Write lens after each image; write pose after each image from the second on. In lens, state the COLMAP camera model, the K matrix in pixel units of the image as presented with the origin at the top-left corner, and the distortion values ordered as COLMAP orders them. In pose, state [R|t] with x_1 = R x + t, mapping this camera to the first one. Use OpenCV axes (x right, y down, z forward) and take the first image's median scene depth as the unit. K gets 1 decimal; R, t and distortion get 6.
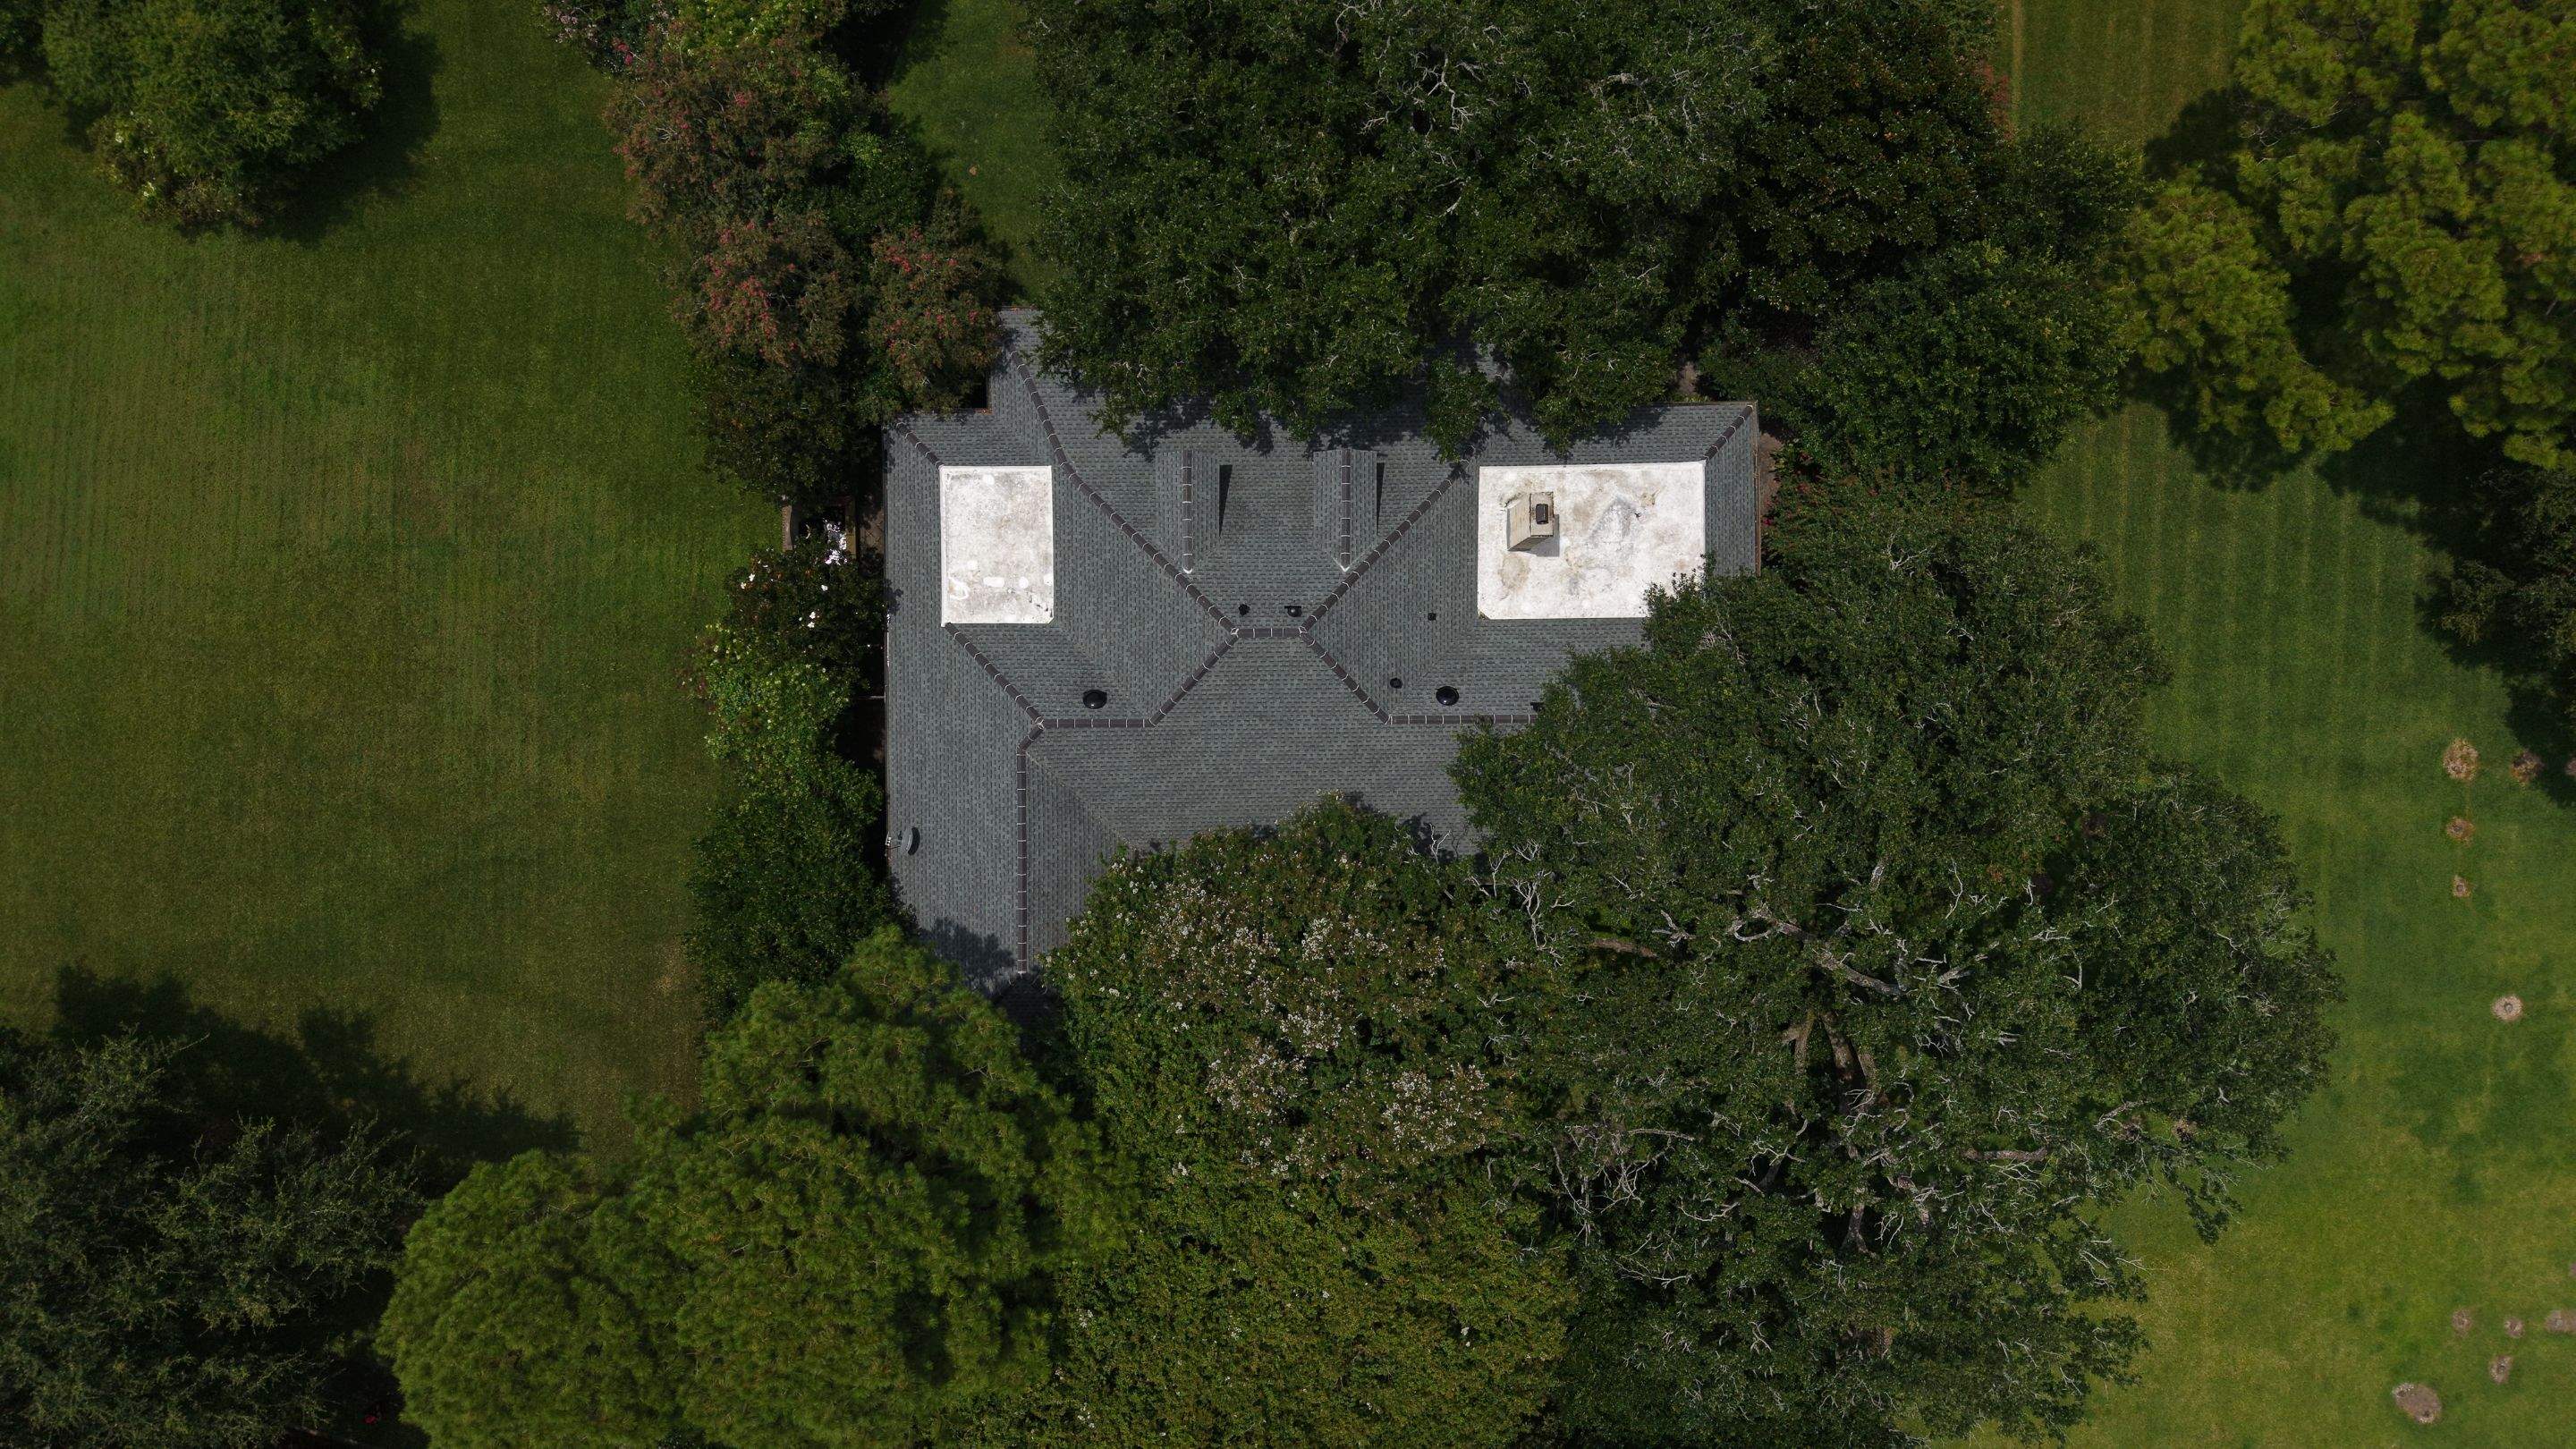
lens RADIAL K [[1699.8, 0, 1286.5], [0, 1699.8, 708.6], [0, 0, 1]] dist [0.076365, -0.137824]
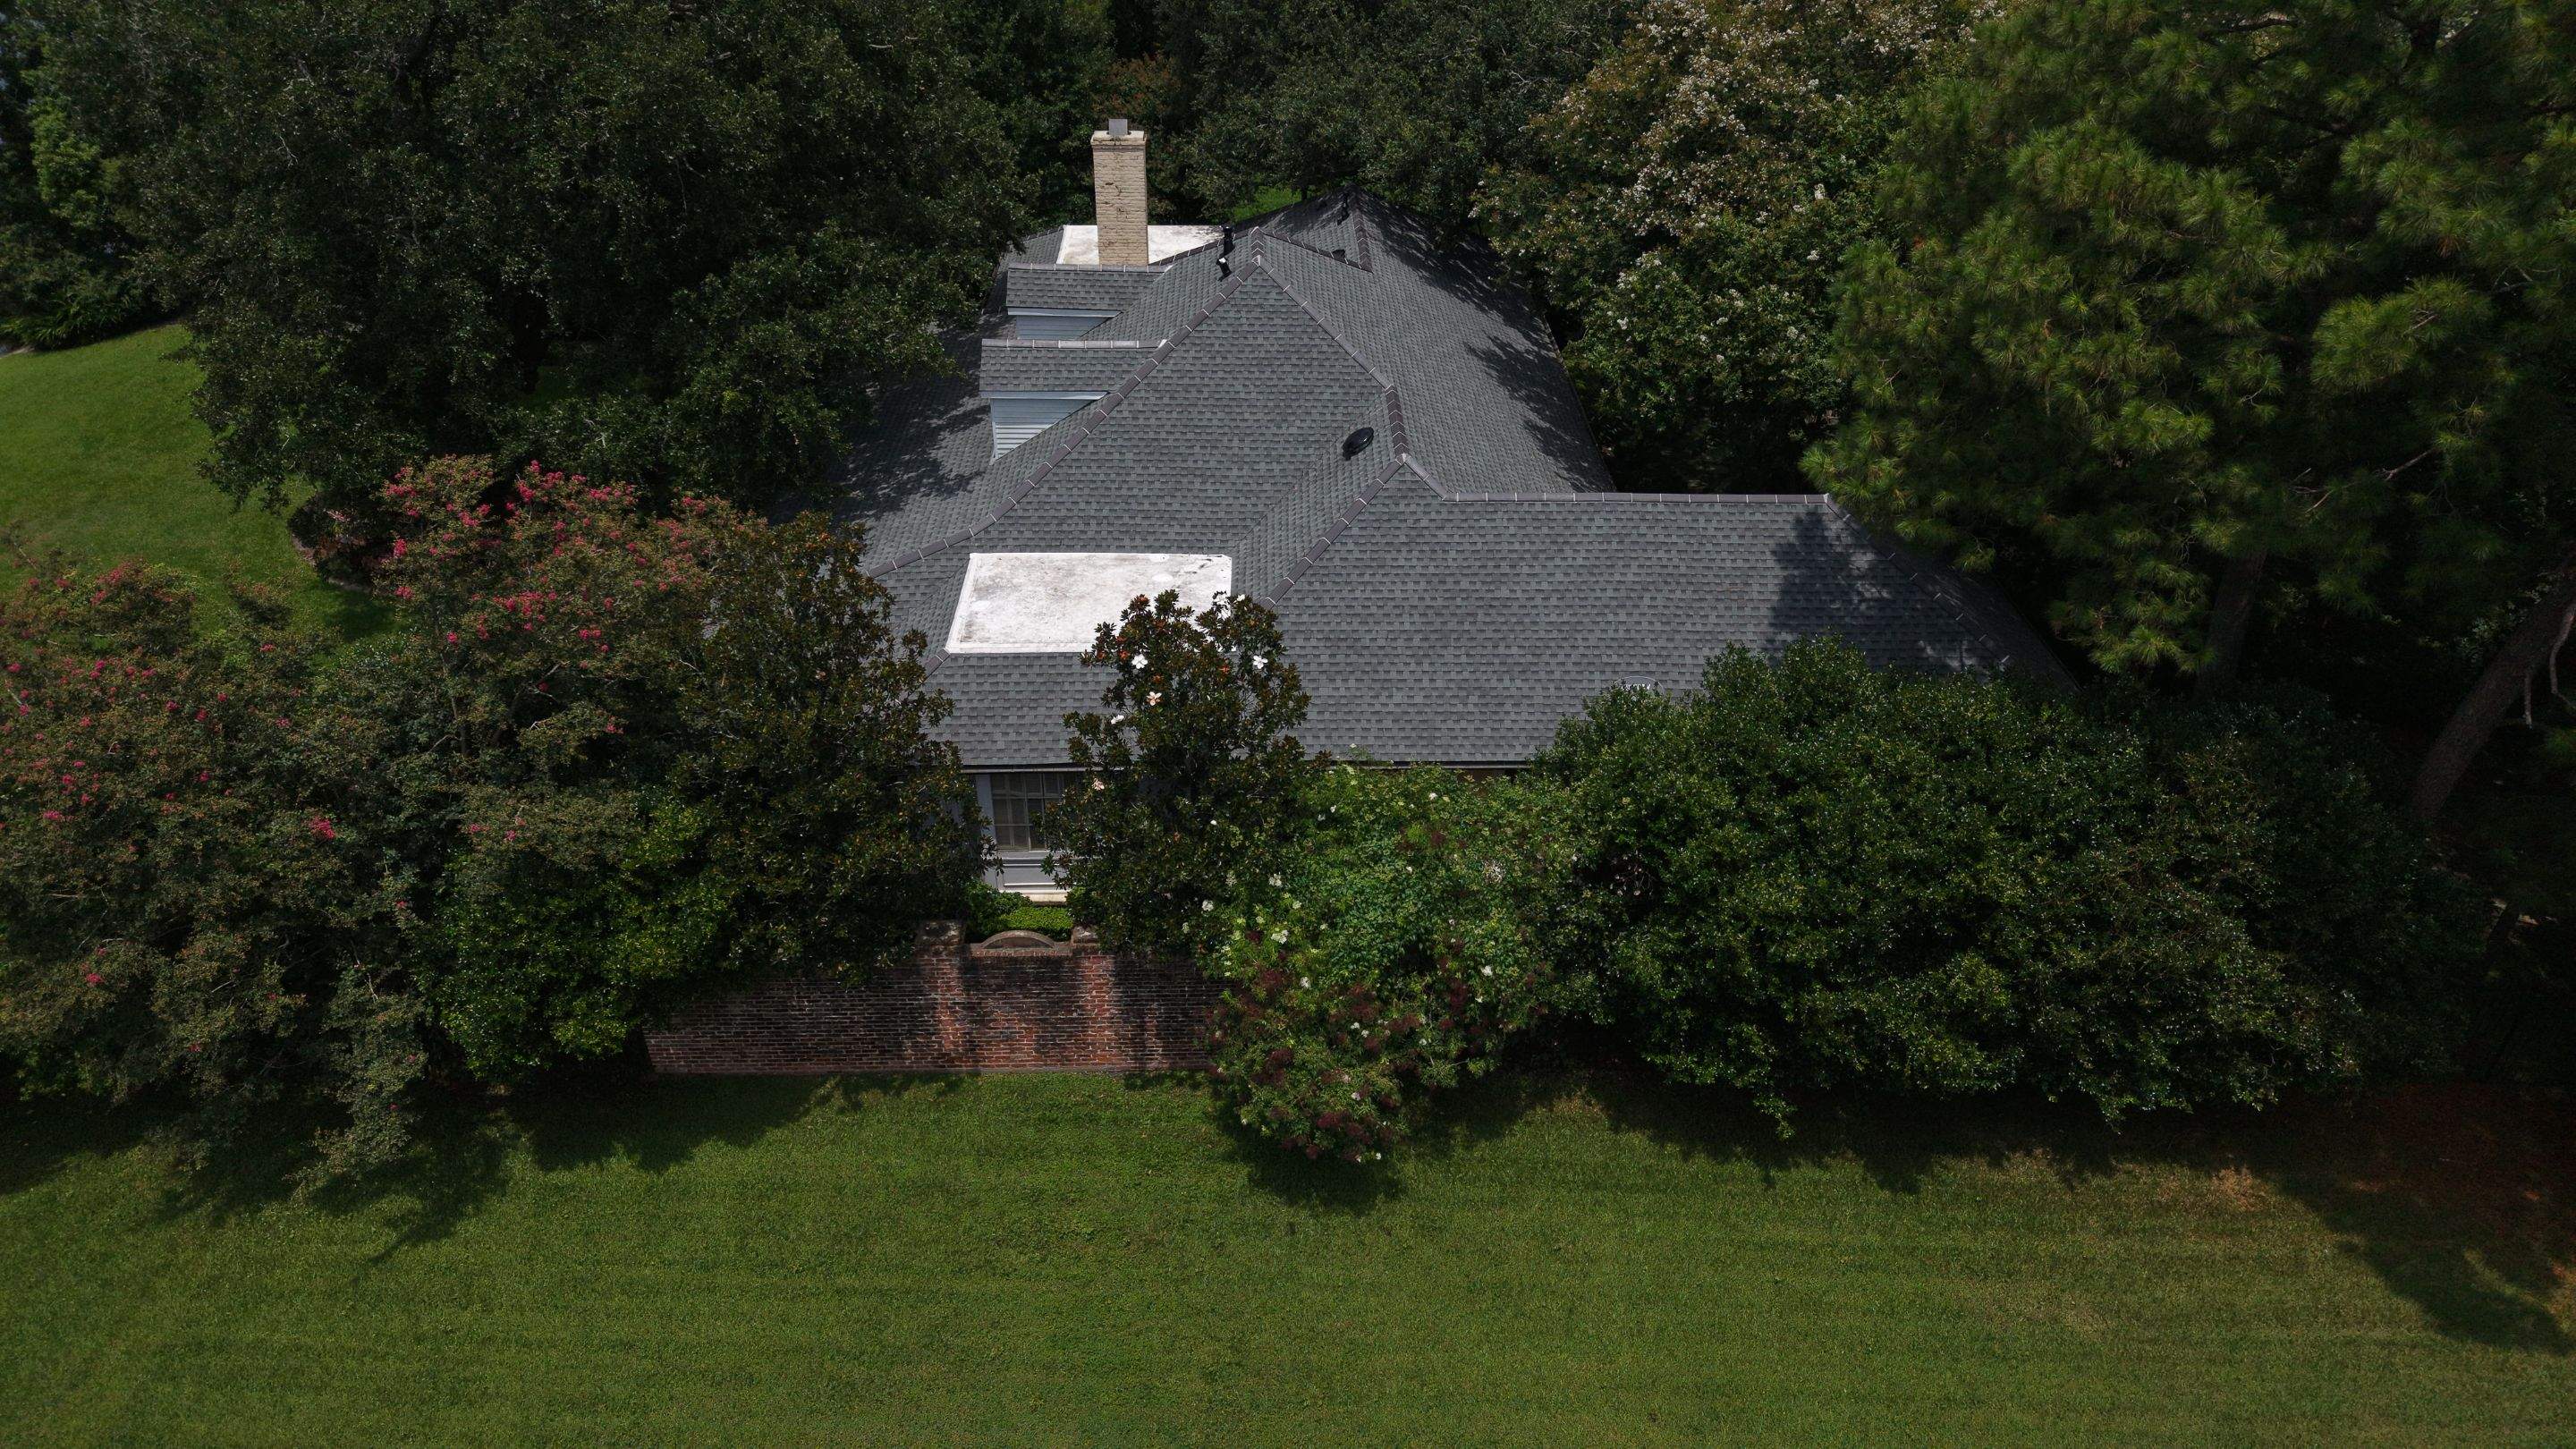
lens RADIAL K [[1760.3, 0, 1288.0], [0, 1760.3, 724.5], [0, 0, 1]] dist [0.058354, 0.000046]
pose [[-0.014138, -0.557029, 0.830372, -0.716430], [0.999783, 0.004836, 0.020267, -0.044403], [-0.015305, 0.830479, 0.556840, 0.728779]]
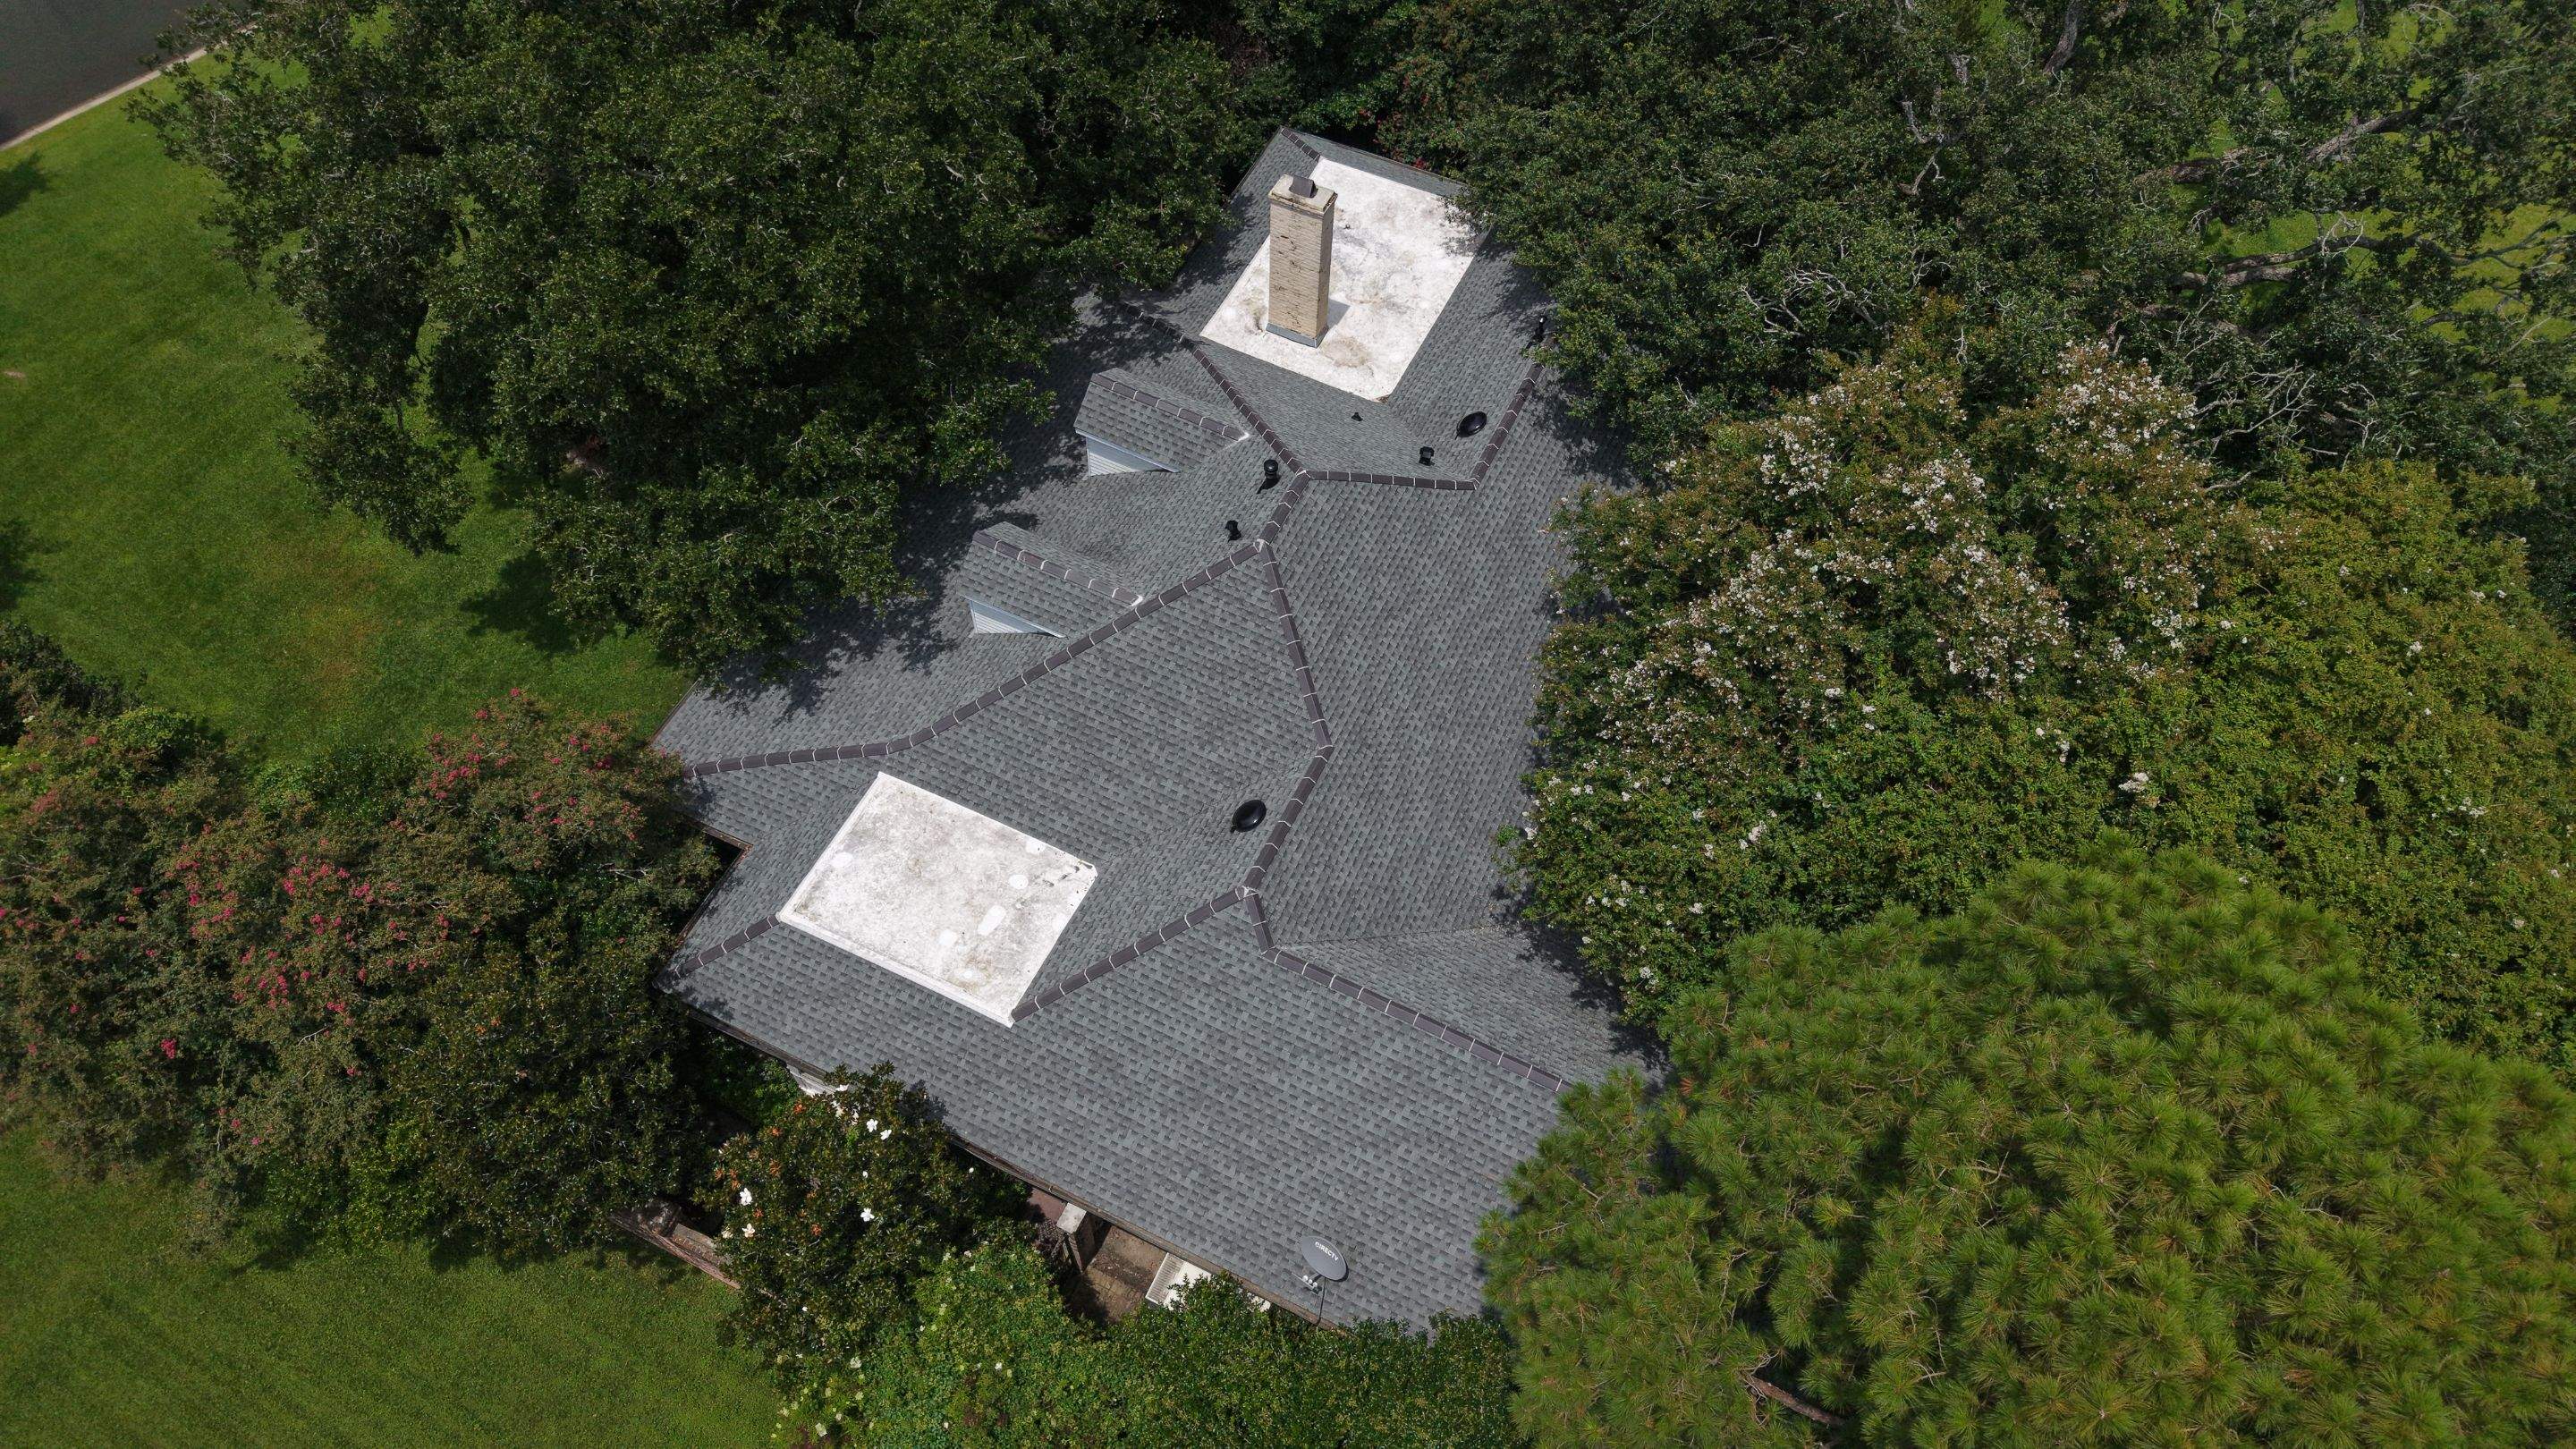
lens RADIAL K [[1711.9, 0, 1288.0], [0, 1711.9, 724.5], [0, 0, 1]] dist [0.031681, -0.033759]
pose [[0.438851, -0.758892, 0.481137, -0.375142], [0.898373, 0.381476, -0.217720, 0.126482], [-0.018316, 0.527787, 0.849179, 0.473359]]
